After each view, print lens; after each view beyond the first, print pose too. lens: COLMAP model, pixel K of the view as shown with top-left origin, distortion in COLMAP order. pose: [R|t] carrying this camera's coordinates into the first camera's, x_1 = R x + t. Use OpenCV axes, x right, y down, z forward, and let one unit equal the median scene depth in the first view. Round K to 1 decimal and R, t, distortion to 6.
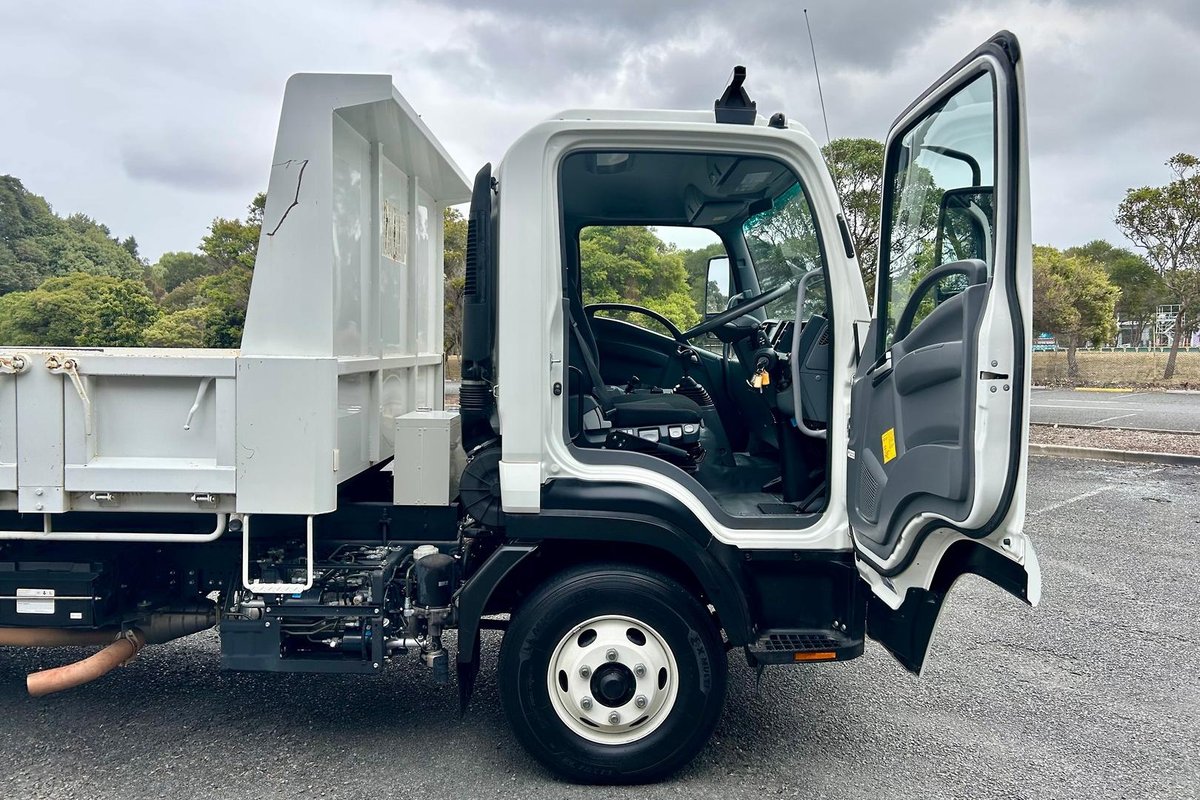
lens RADIAL K [[917.0, 0, 598.6], [0, 917.0, 376.3], [0, 0, 1]] dist [0.072639, -0.098647]
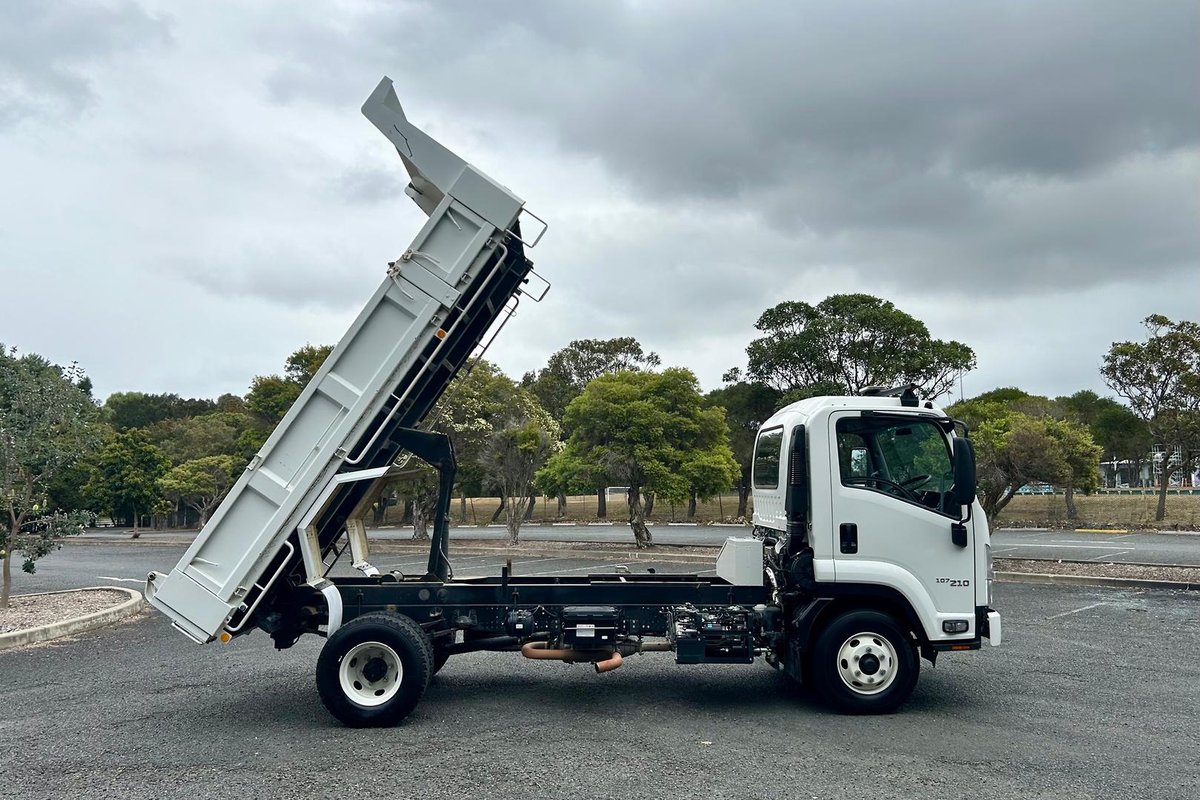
lens RADIAL K [[1010.3, 0, 596.2], [0, 1010.3, 373.9], [0, 0, 1]] dist [0.102016, -0.175727]
pose [[0.999155, -0.002230, 0.041042, -0.178879], [0.008102, 0.989622, -0.143469, -0.000248], [-0.040296, 0.143680, 0.988803, -0.357733]]
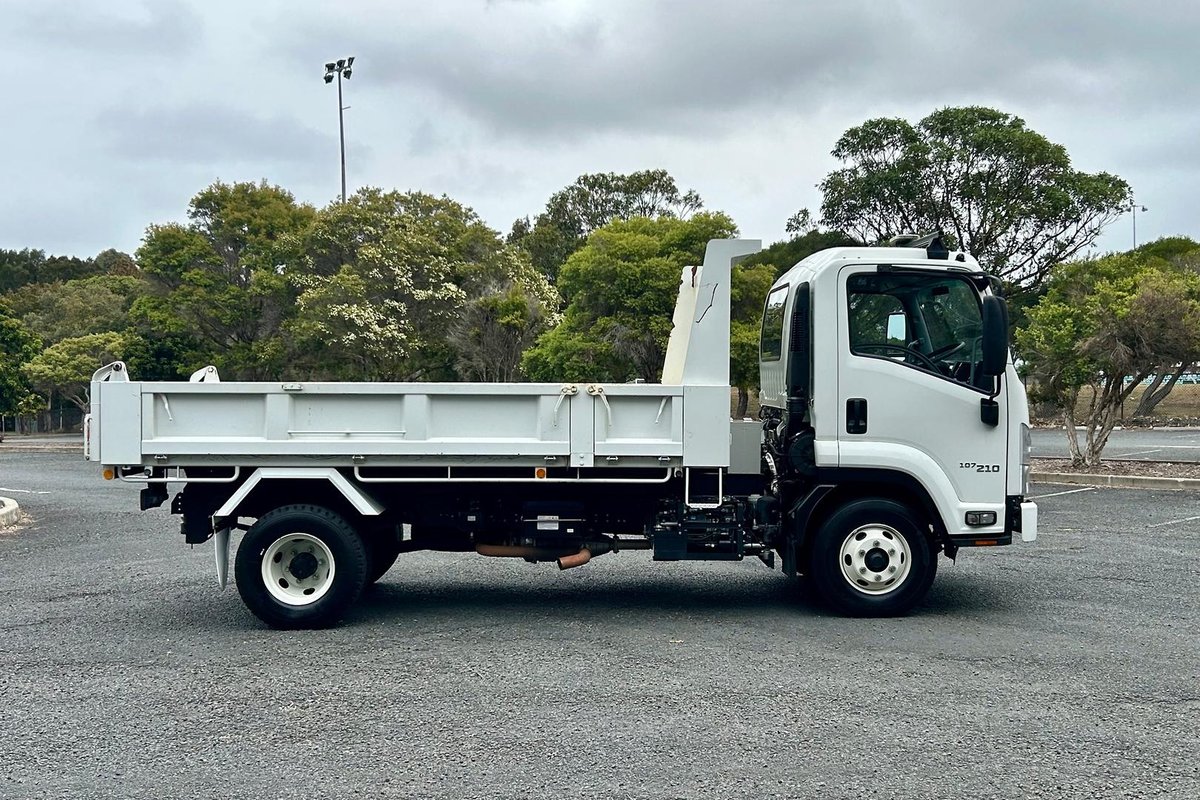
lens RADIAL K [[1415.4, 0, 597.7], [0, 1415.4, 384.6], [0, 0, 1]] dist [0.145565, -0.408979]
pose [[0.999758, -0.008027, 0.020483, -0.149363], [0.008633, 0.999523, -0.029658, 0.015136], [-0.020235, 0.029827, 0.999350, -0.463133]]
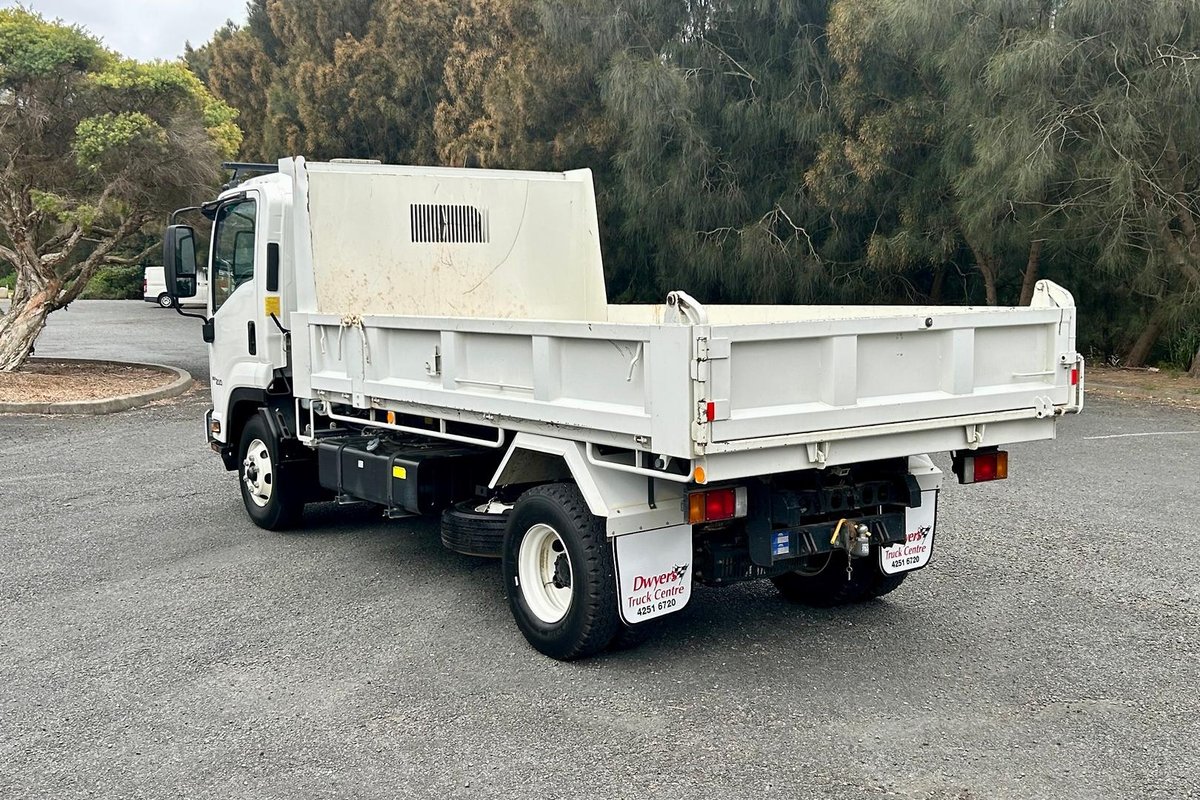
lens RADIAL K [[1415.4, 0, 597.7], [0, 1415.4, 384.6], [0, 0, 1]] dist [0.145565, -0.408979]
pose [[-0.591819, -0.064927, 0.803452, -0.673551], [0.036236, 0.993600, 0.106983, -0.050792], [-0.805256, 0.092428, -0.585679, 0.899870]]
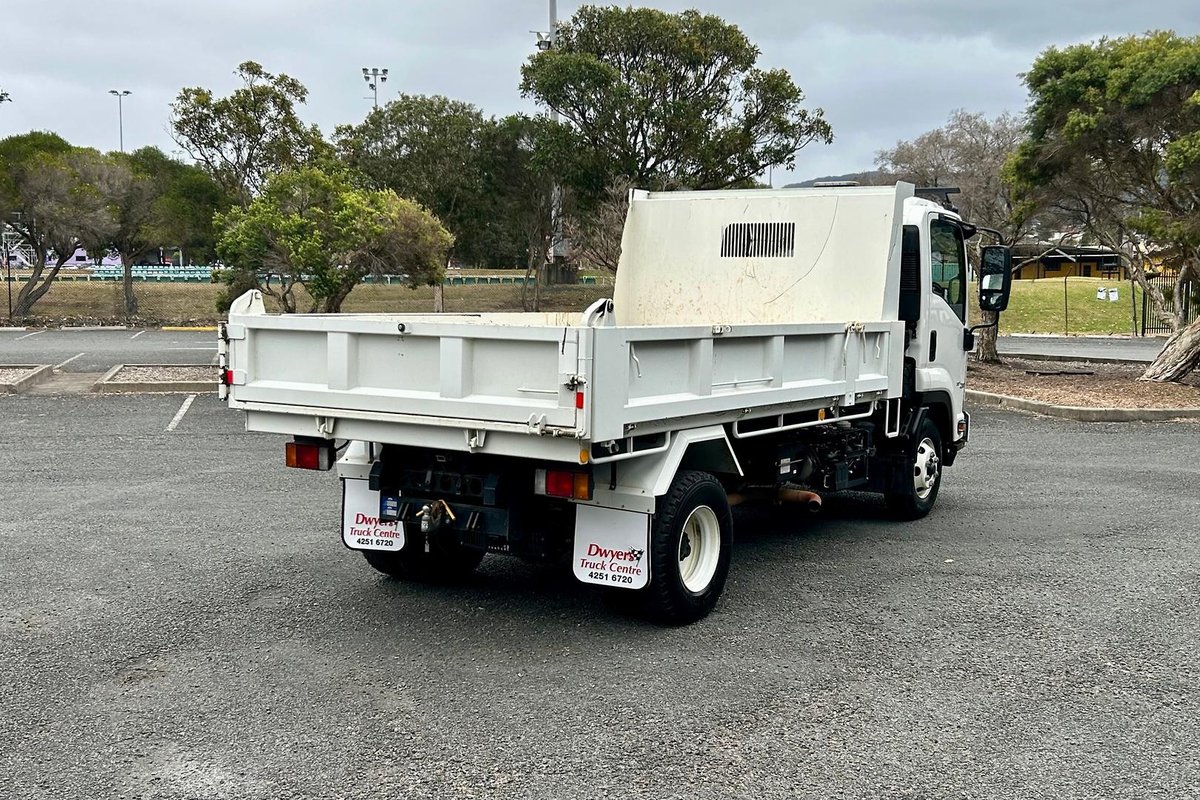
lens RADIAL K [[1415.4, 0, 597.7], [0, 1415.4, 384.6], [0, 0, 1]] dist [0.145565, -0.408979]
pose [[0.532008, -0.059437, 0.844651, -0.796362], [0.014517, 0.998027, 0.061086, -0.019657], [-0.846615, -0.020237, 0.531821, -0.026980]]
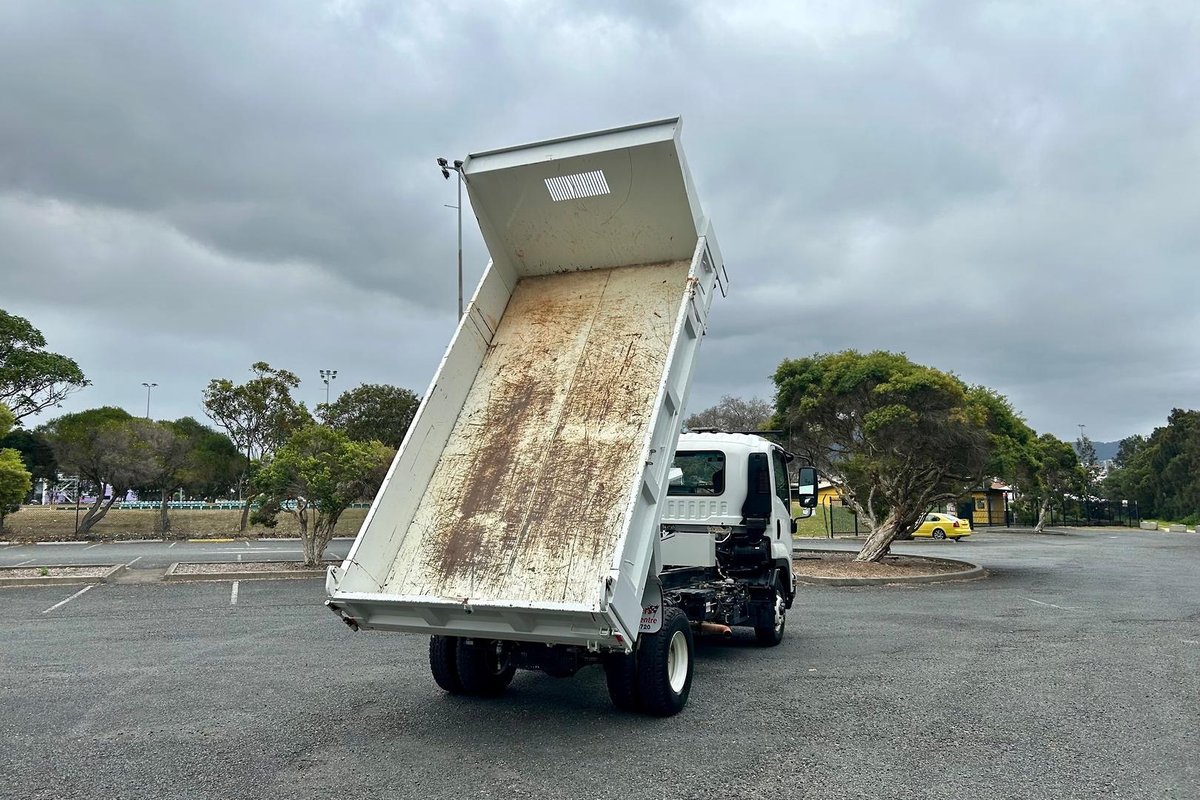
lens RADIAL K [[917.0, 0, 598.6], [0, 917.0, 376.3], [0, 0, 1]] dist [0.072639, -0.098647]
pose [[0.403795, 0.129979, 0.905569, -0.842463], [0.023509, 0.988054, -0.152301, -0.003297], [-0.914547, 0.082788, 0.395916, 0.053663]]
